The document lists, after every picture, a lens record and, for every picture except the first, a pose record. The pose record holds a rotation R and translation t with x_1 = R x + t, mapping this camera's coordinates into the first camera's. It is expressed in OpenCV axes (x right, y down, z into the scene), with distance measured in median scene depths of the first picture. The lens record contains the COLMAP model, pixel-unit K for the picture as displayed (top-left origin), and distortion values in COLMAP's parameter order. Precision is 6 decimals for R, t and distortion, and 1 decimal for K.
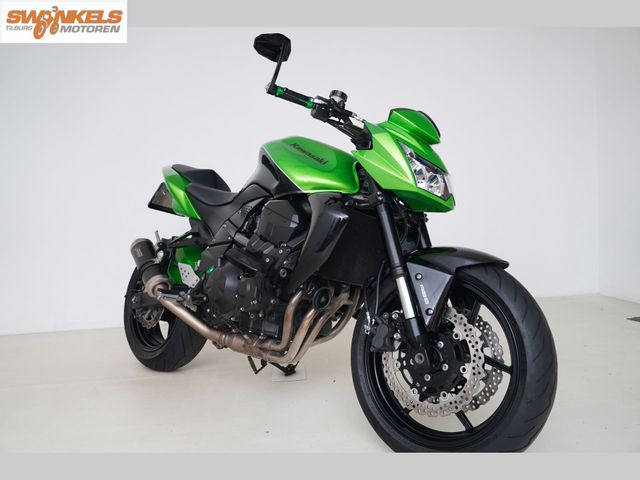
lens RADIAL K [[492.8, 0, 322.4], [0, 492.8, 238.7], [0, 0, 1]] dist [-0.030444, 0.002406]
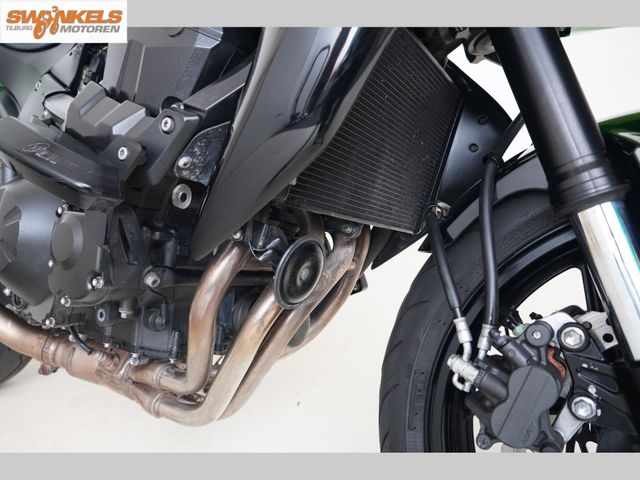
lens RADIAL K [[492.8, 0, 322.0], [0, 492.8, 246.7], [0, 0, 1]] dist [-0.030444, 0.002406]
pose [[0.987728, -0.025772, 0.154040, -0.035992], [0.000541, 0.986850, 0.161637, 0.049254], [-0.156180, -0.159570, 0.974754, 0.646095]]
